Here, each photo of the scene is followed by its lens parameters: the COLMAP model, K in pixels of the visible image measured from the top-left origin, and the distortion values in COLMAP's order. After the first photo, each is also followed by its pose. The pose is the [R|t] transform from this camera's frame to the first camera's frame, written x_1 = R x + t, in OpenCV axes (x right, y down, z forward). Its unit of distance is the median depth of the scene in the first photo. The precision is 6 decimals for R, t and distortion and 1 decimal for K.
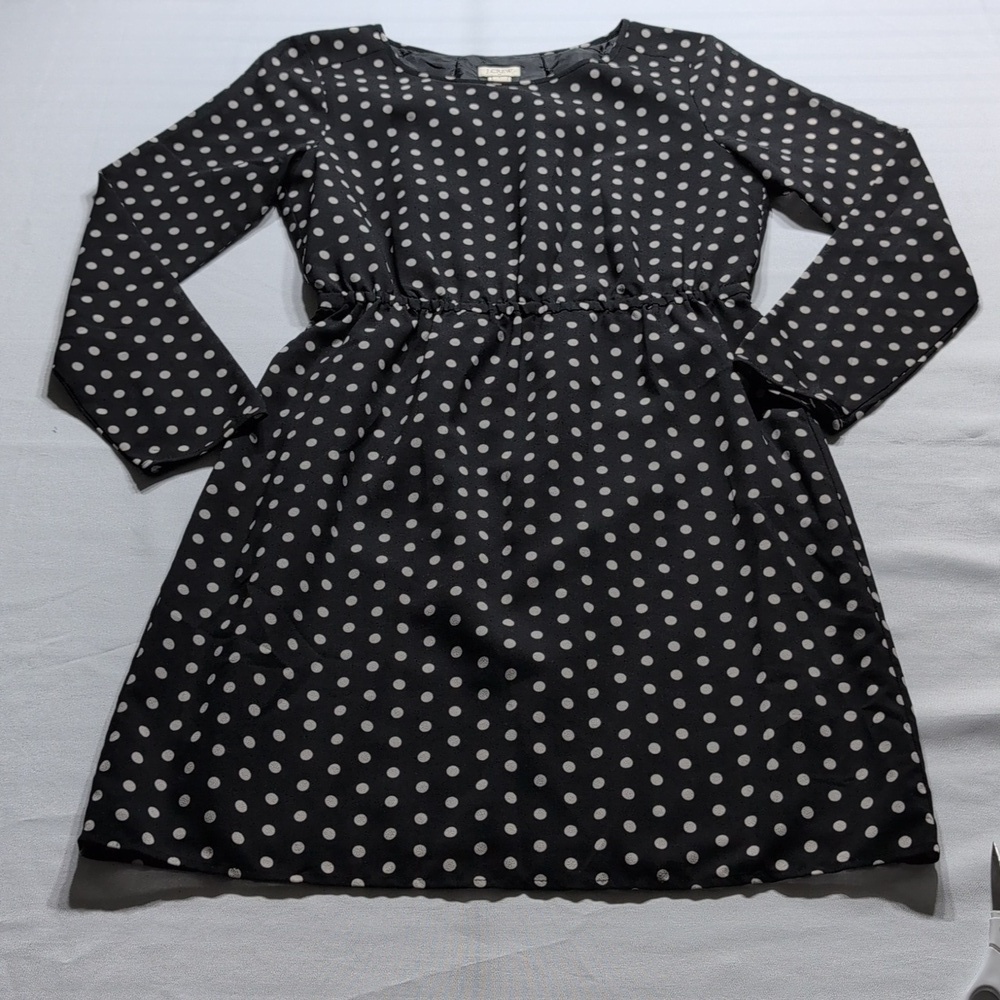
lens RADIAL K [[1327.2, 0, 500.0], [0, 1327.2, 500.0], [0, 0, 1]] dist [-0.019605, -0.049507]
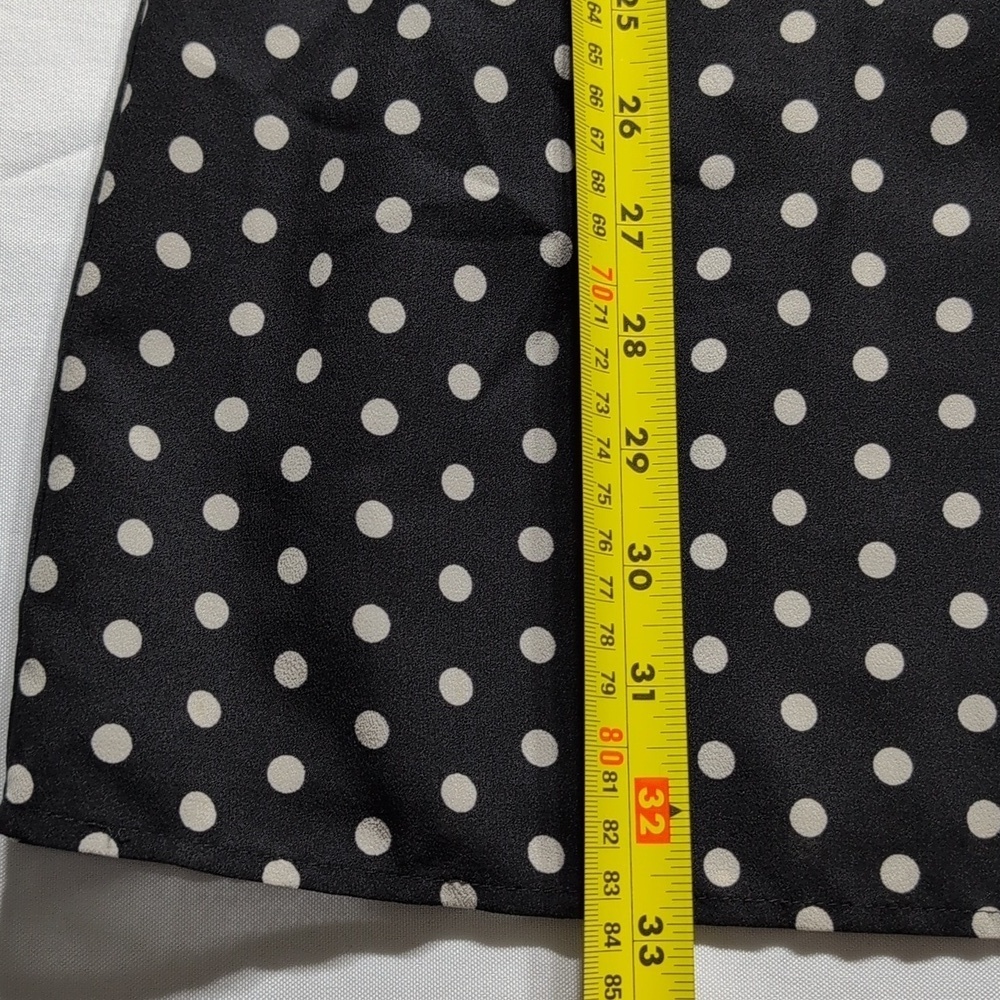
lens RADIAL K [[1327.2, 0, 500.0], [0, 1327.2, 500.0], [0, 0, 1]] dist [-0.019605, -0.049507]
pose [[0.999718, 0.004263, -0.023371, -0.171384], [0.007684, 0.872870, 0.487893, 0.021407], [0.022479, -0.487935, 0.872590, 0.704576]]
